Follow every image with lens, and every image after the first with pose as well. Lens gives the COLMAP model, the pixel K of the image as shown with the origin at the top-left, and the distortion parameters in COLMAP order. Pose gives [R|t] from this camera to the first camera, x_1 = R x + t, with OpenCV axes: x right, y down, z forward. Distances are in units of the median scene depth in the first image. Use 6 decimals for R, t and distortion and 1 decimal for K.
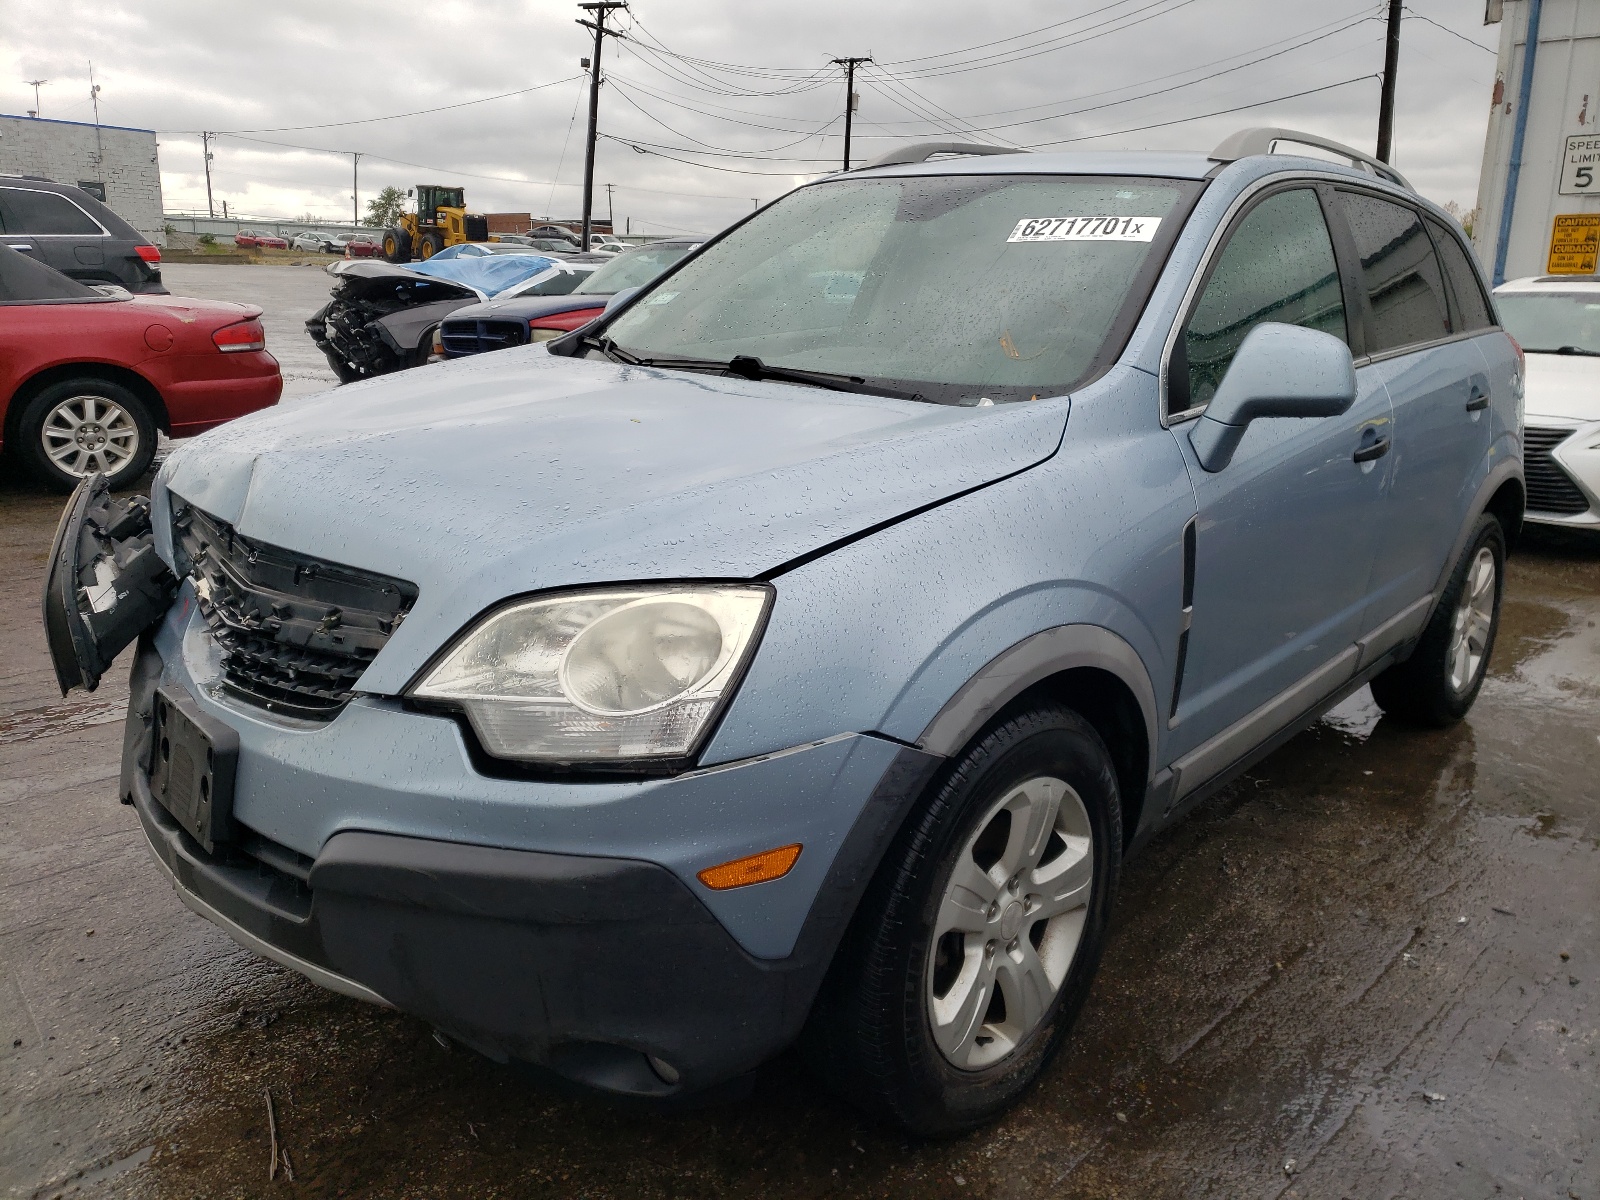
lens RADIAL K [[1241.7, 0, 795.6], [0, 1241.7, 596.1], [0, 0, 1]] dist [0.013078, 0.010746]
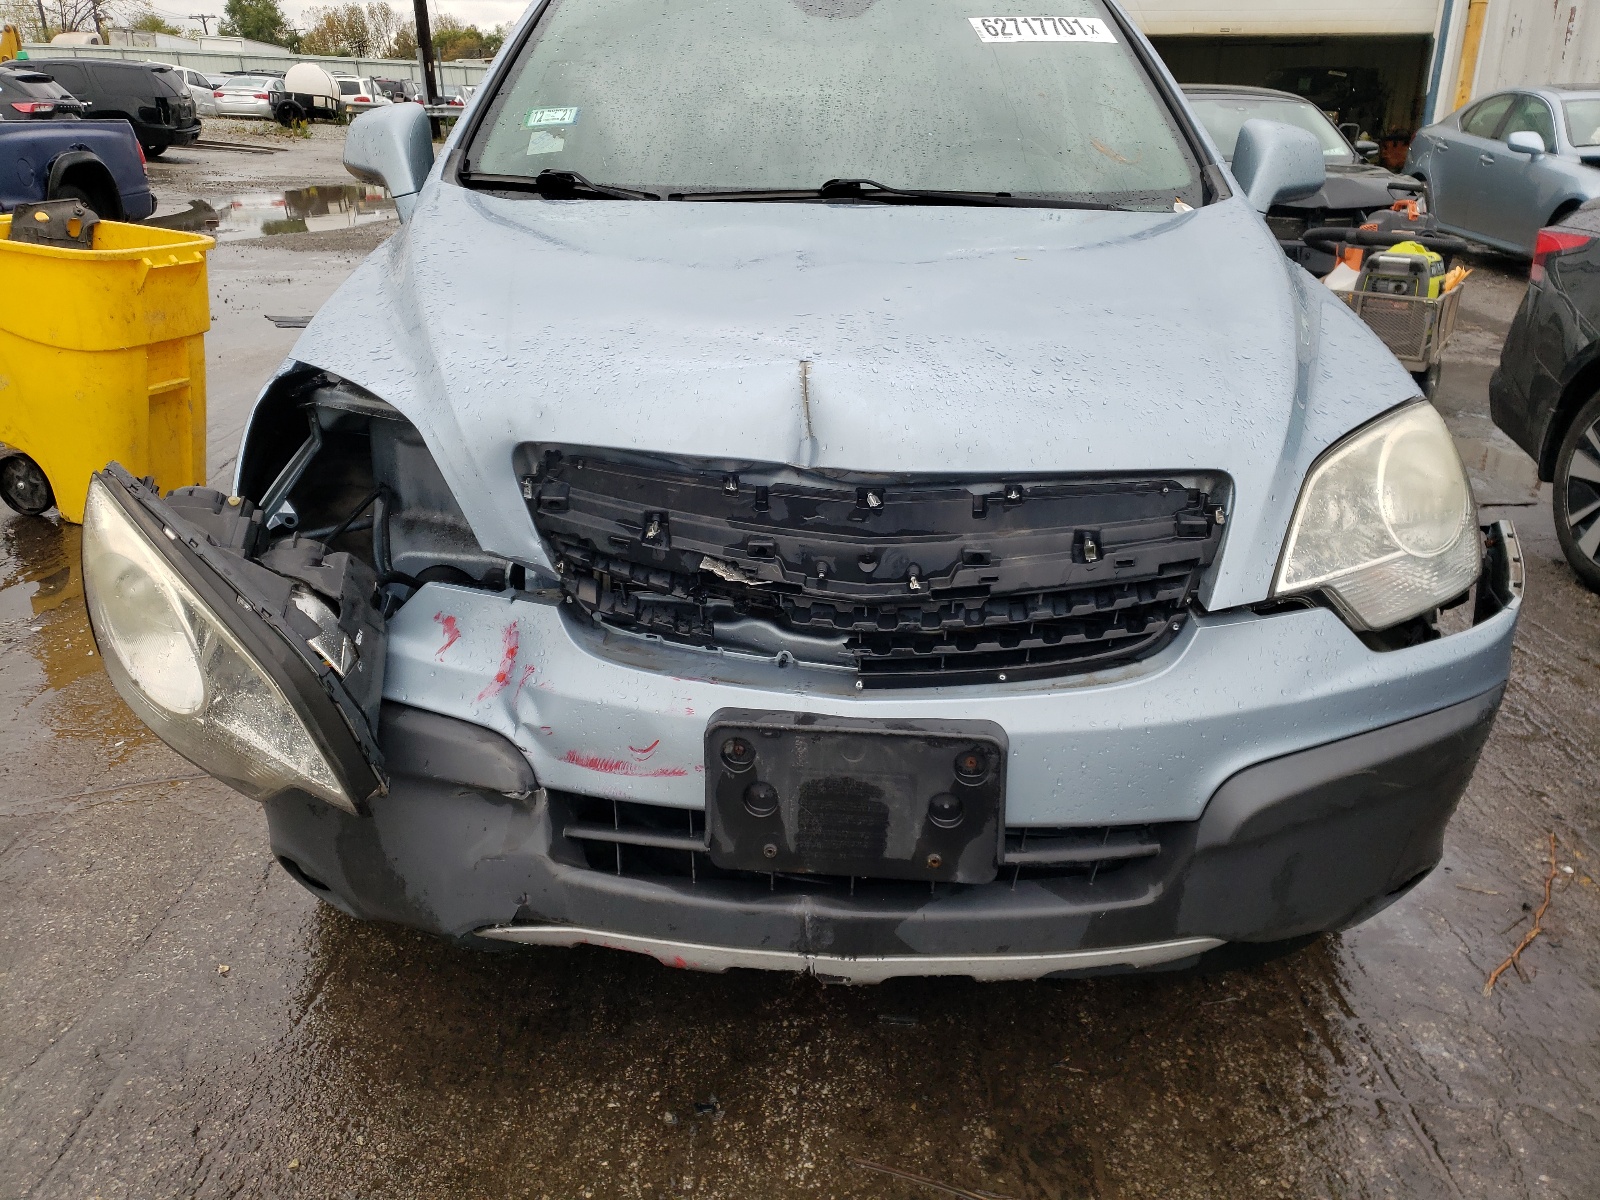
lens RADIAL K [[1241.7, 0, 790.9], [0, 1241.7, 611.9], [0, 0, 1]] dist [0.013078, 0.010746]
pose [[0.740341, -0.272317, 0.614605, -1.017212], [0.177769, 0.961037, 0.211676, -0.140567], [-0.648301, -0.047455, 0.759904, 0.526388]]
